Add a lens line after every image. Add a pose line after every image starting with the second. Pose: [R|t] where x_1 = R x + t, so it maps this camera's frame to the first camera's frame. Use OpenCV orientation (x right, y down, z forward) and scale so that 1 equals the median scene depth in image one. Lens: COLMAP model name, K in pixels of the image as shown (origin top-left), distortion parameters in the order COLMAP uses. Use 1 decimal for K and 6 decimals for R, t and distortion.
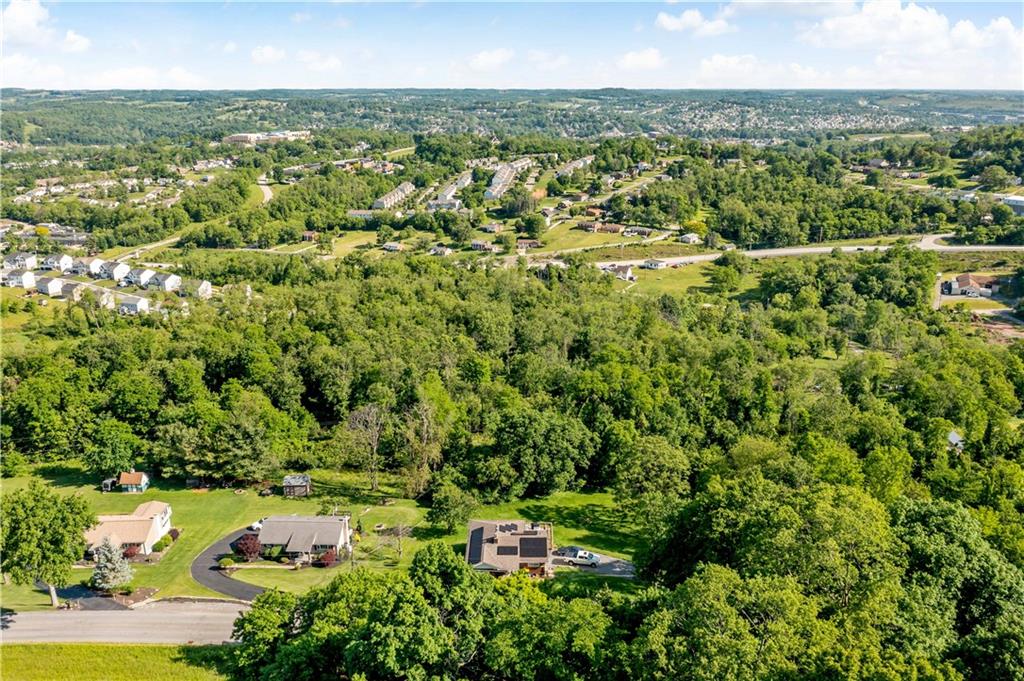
lens RADIAL K [[819.2, 0, 512.0], [0, 819.2, 340.5], [0, 0, 1]] dist [-0.000656, -0.064323]
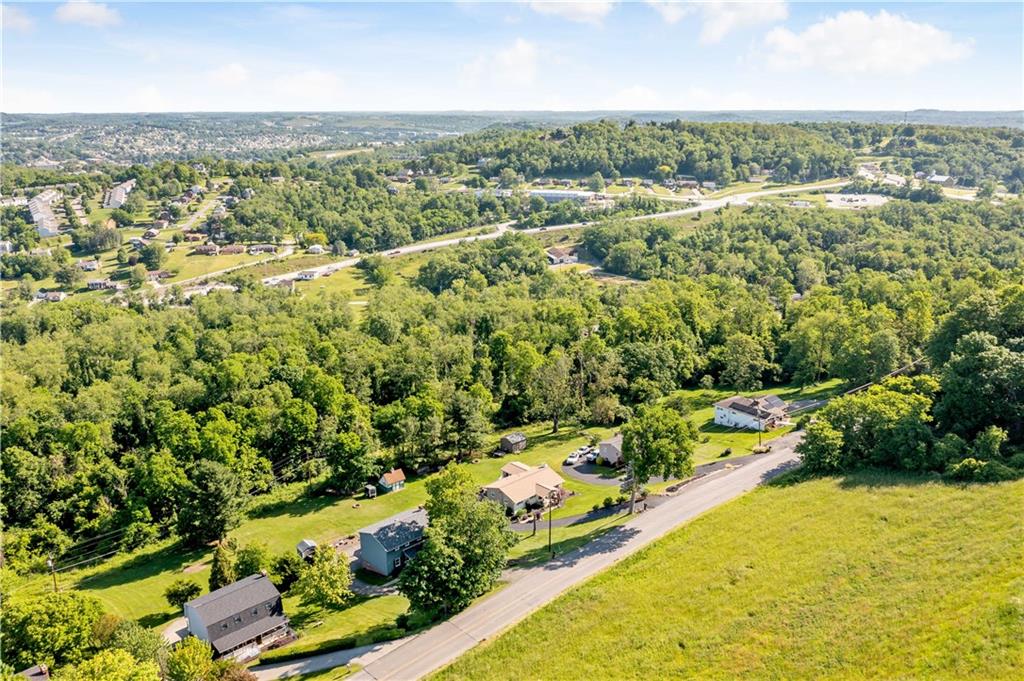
lens RADIAL K [[819.2, 0, 512.0], [0, 819.2, 340.5], [0, 0, 1]] dist [-0.000656, -0.064323]
pose [[0.750595, -0.179250, 0.635985, -0.299423], [0.195343, 0.979676, 0.045573, -0.006782], [-0.631228, 0.090029, 0.770355, 0.022633]]
